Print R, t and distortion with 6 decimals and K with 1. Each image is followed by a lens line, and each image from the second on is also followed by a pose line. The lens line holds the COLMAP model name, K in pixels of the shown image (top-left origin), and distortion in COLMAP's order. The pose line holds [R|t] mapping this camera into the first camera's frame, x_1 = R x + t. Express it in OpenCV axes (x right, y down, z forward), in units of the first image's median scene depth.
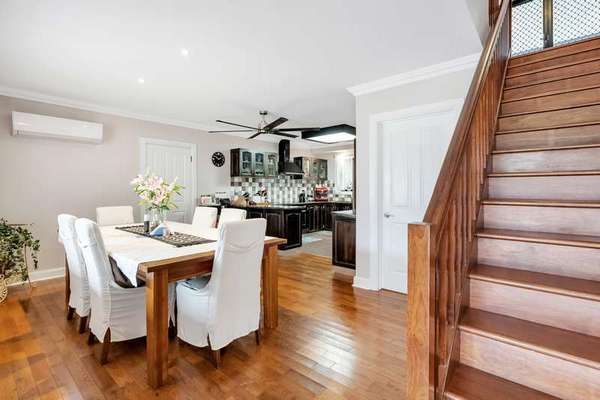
lens RADIAL K [[276.6, 0, 300.0], [0, 276.6, 200.0], [0, 0, 1]] dist [0.001267, 0.000607]
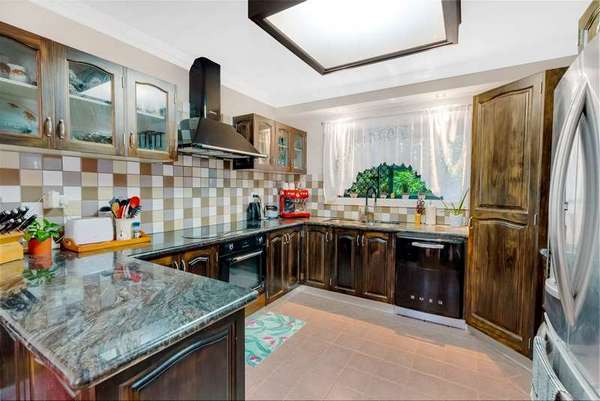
lens RADIAL K [[276.6, 0, 300.0], [0, 276.6, 200.5], [0, 0, 1]] dist [0.001267, 0.000607]
pose [[0.986862, 0.000543, 0.161566, 0.009928], [-0.001368, 0.999987, 0.004997, -0.030881], [-0.161561, -0.005152, 0.986849, 0.587587]]
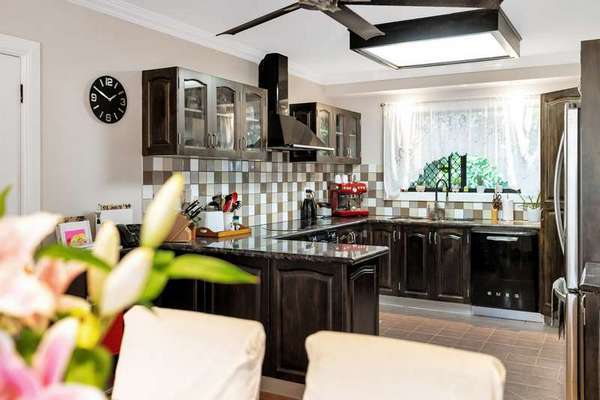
lens RADIAL K [[554.3, 0, 307.9], [0, 554.3, 181.5], [0, 0, 1]] dist [0.078924, 0.002662]
pose [[0.978290, -0.003664, 0.207209, -0.161186], [0.009881, 0.999531, -0.028978, -0.026745], [-0.207005, 0.030397, 0.977867, 0.262752]]
